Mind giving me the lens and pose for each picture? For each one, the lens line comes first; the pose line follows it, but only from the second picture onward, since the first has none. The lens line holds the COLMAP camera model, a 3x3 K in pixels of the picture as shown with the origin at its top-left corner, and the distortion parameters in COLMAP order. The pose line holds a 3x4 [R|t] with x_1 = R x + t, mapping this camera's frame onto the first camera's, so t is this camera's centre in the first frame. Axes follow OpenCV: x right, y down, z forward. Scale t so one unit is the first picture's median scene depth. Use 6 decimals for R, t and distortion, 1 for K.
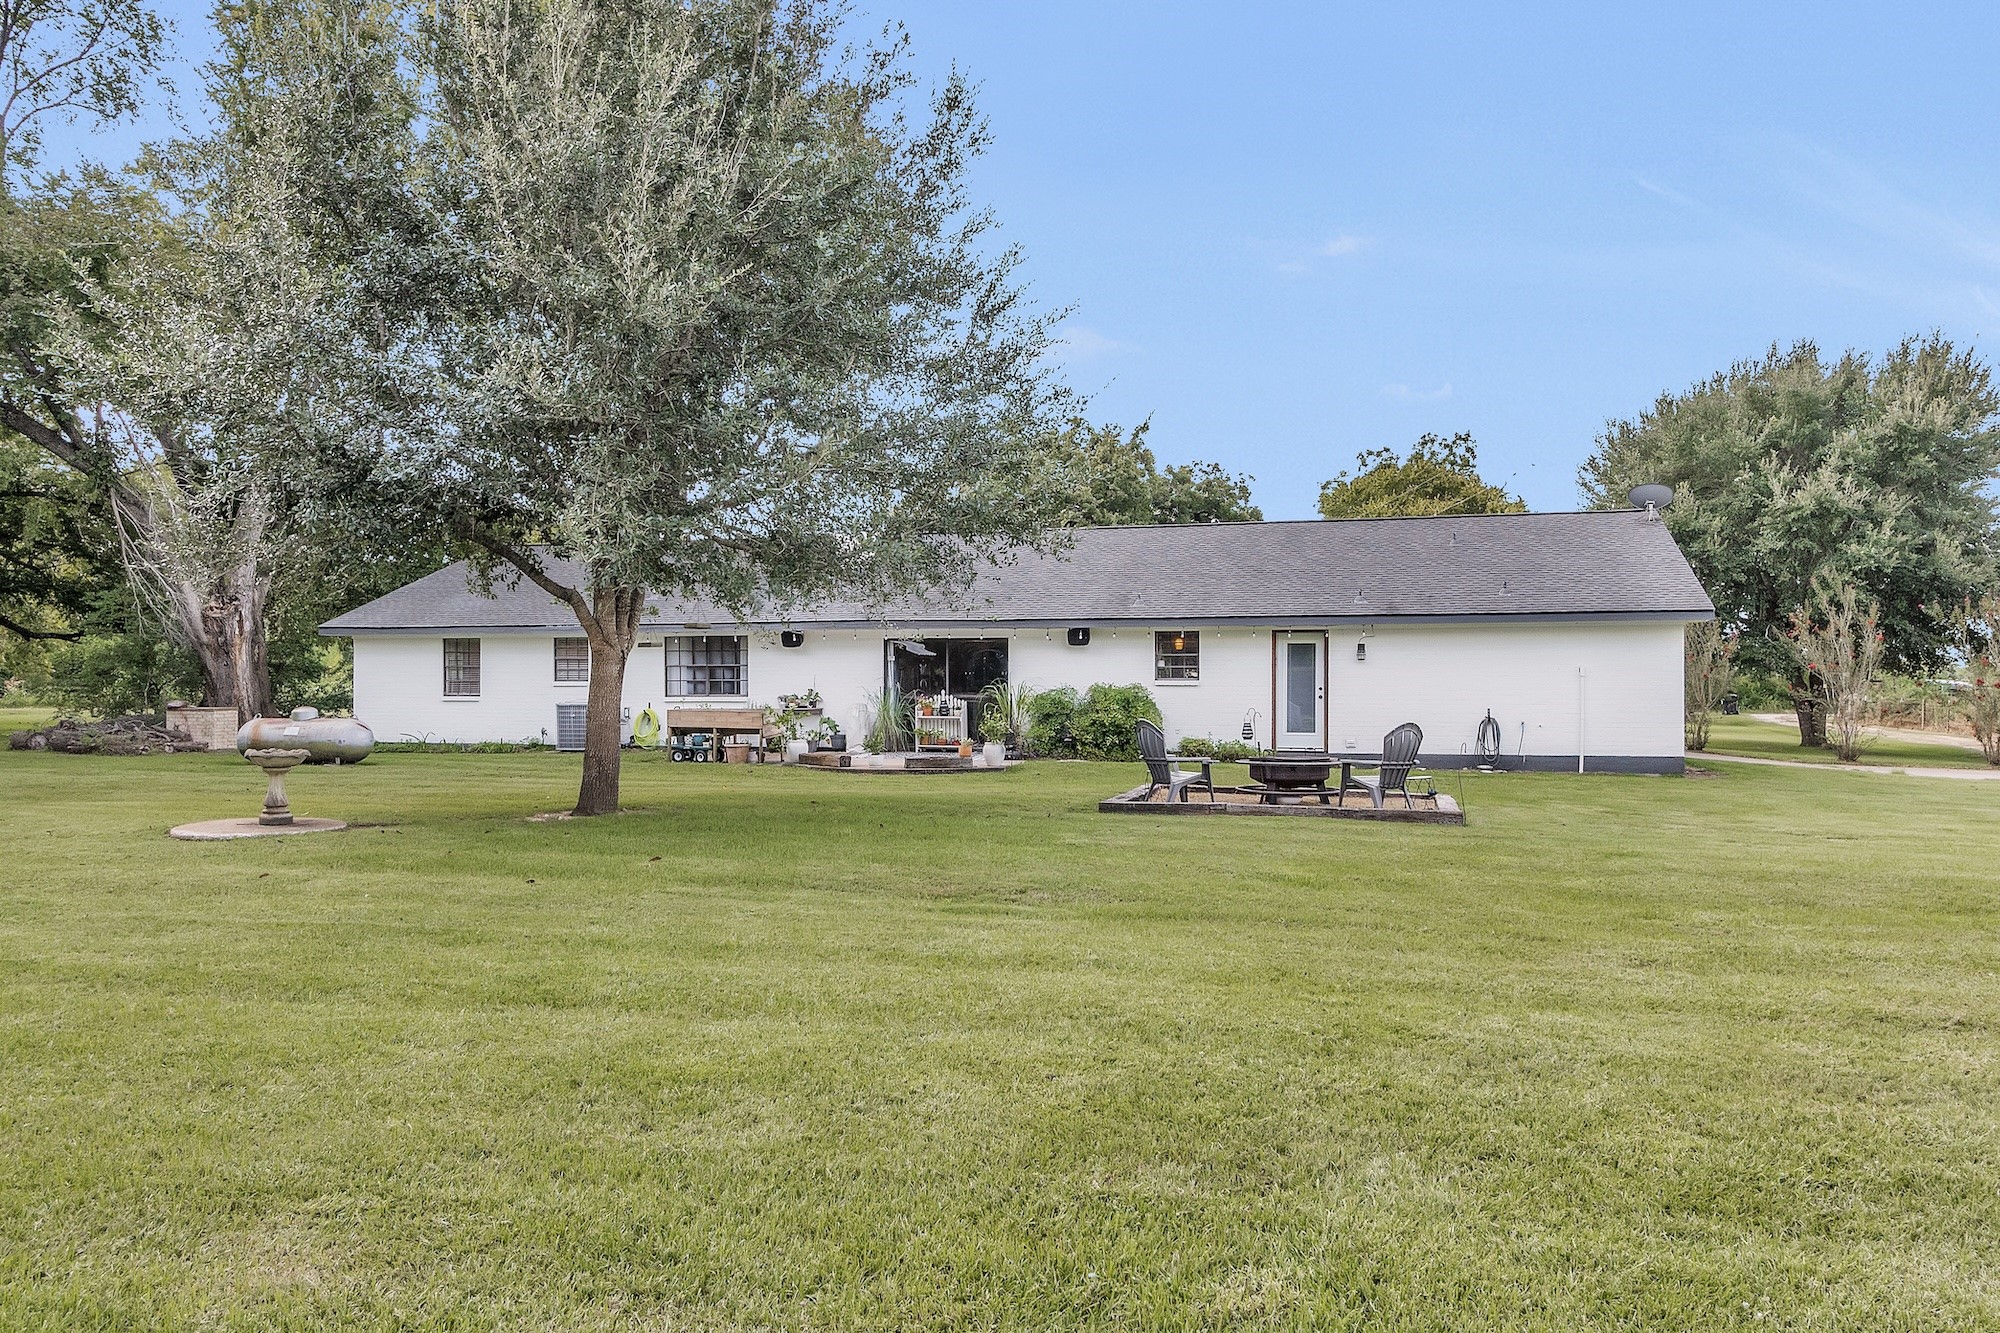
lens RADIAL K [[1189.4, 0, 1002.5], [0, 1189.4, 667.4], [0, 0, 1]] dist [-0.002963, -0.000138]
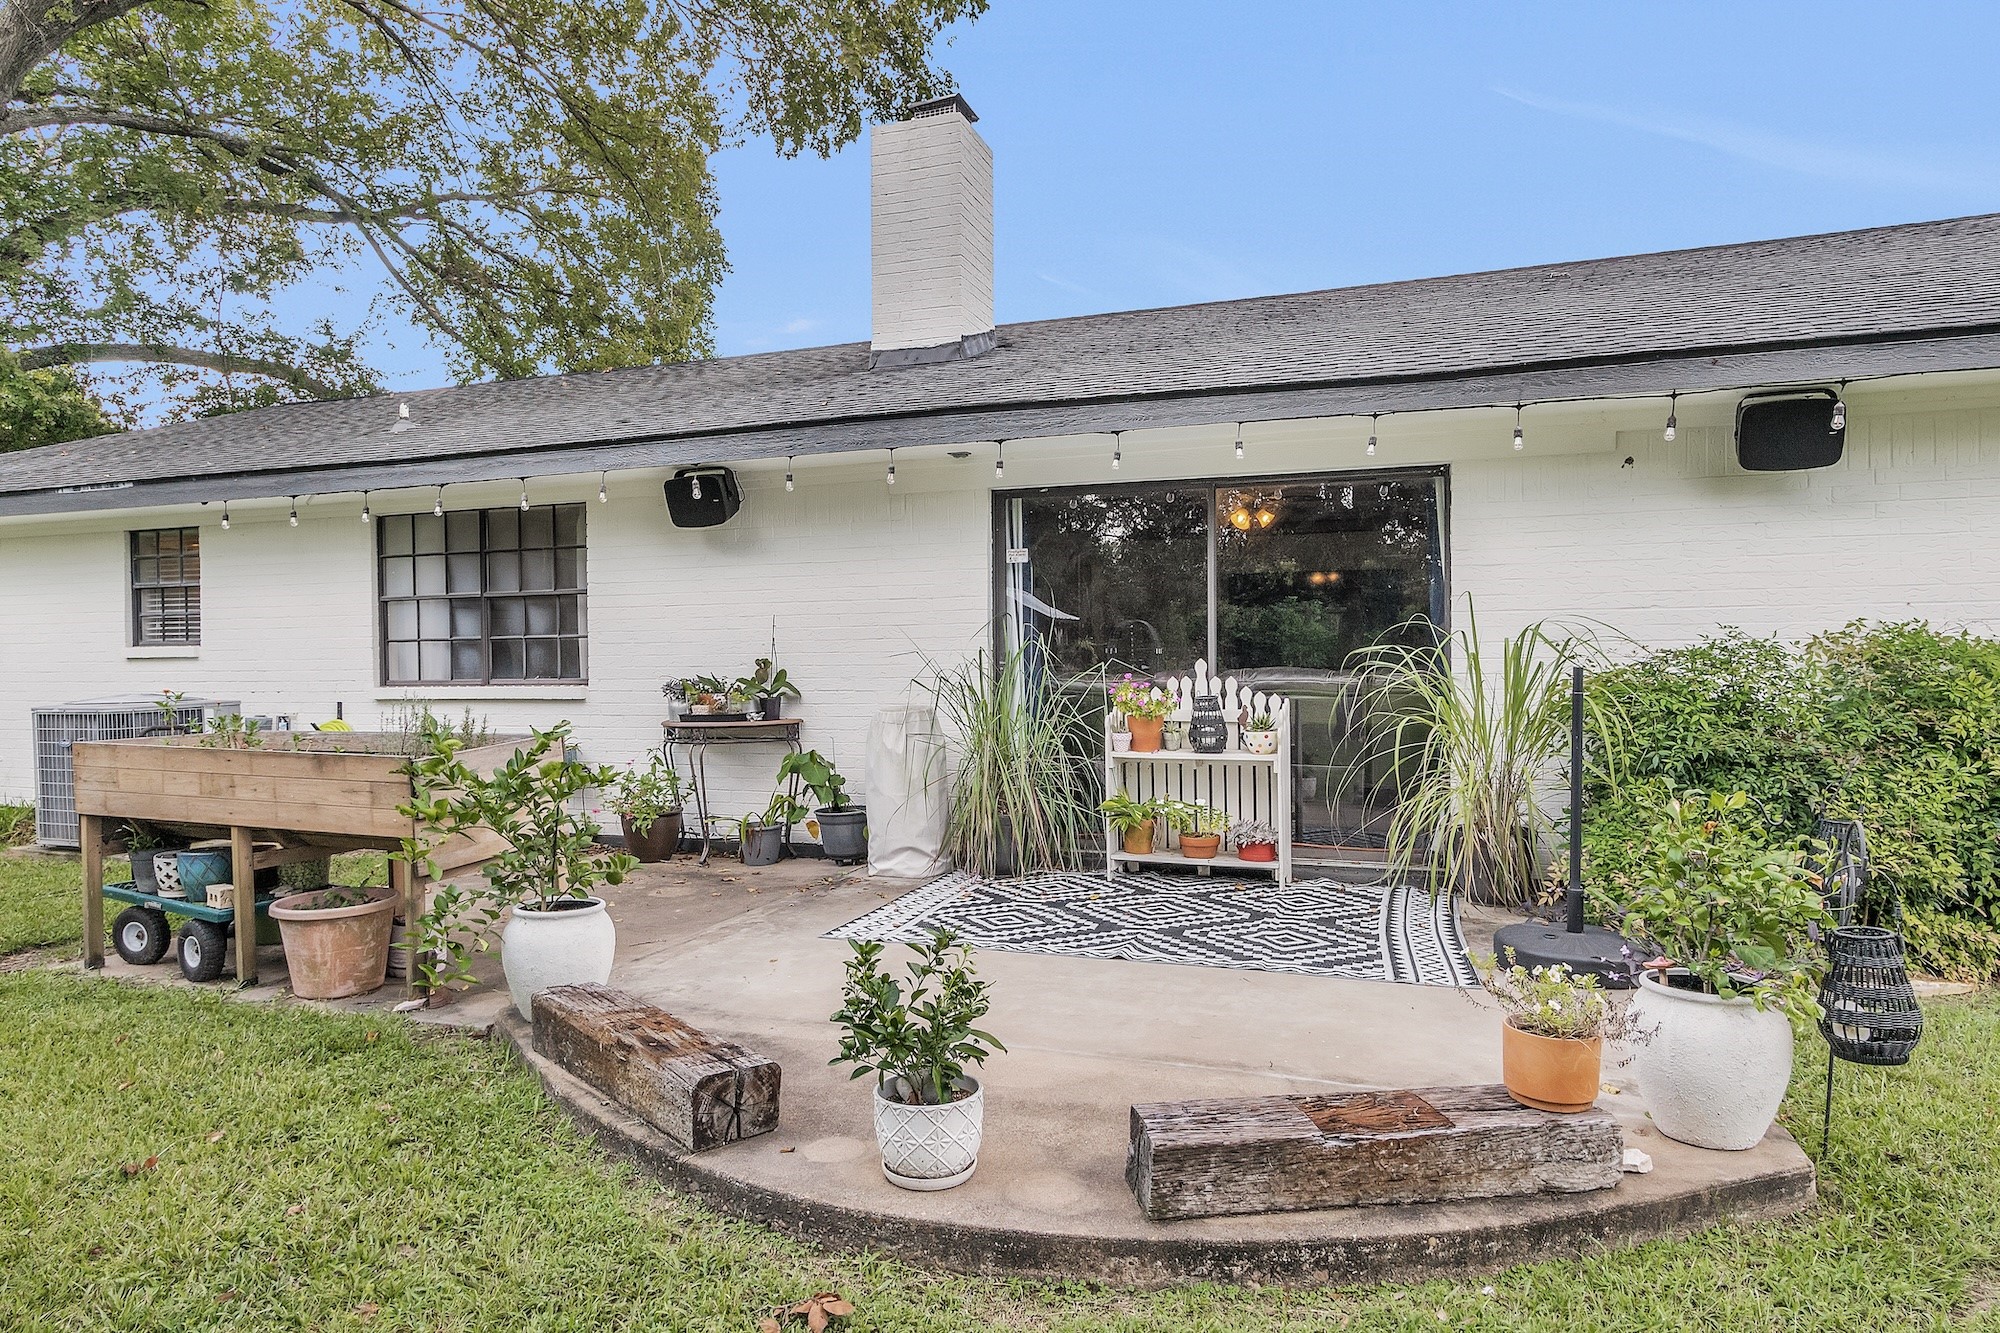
lens RADIAL K [[807.2, 0, 1000.3], [0, 807.2, 667.7], [0, 0, 1]] dist [0.000122, 0.000009]
pose [[0.995251, -0.006167, -0.097151, -0.077241], [0.007033, 0.999938, 0.008579, 0.018867], [0.097092, -0.009221, 0.995233, 0.789736]]
